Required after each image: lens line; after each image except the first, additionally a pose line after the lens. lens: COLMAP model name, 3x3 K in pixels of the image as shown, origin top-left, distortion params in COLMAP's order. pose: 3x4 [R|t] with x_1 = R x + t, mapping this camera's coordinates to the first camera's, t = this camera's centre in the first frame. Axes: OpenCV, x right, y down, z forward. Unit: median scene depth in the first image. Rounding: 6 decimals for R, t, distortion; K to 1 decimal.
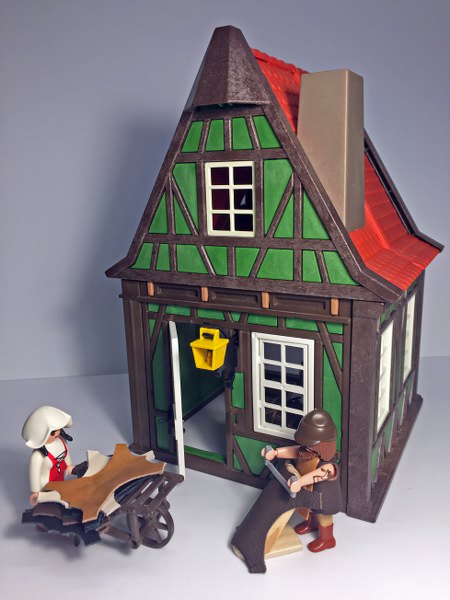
lens RADIAL K [[529.4, 0, 225.0], [0, 529.4, 300.0], [0, 0, 1]] dist [0.092179, -0.120351]
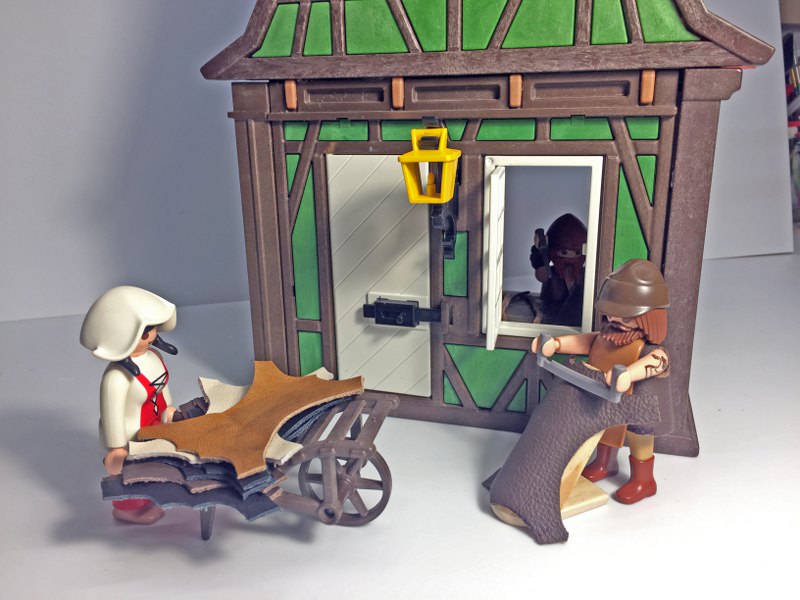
lens RADIAL K [[705.8, 0, 400.0], [0, 705.8, 300.0], [0, 0, 1]] dist [0.092179, -0.120351]
pose [[0.981346, -0.042918, 0.187398, -0.205210], [0.036060, 0.998555, 0.039854, 0.195267], [-0.188837, -0.032353, 0.981475, 0.272418]]
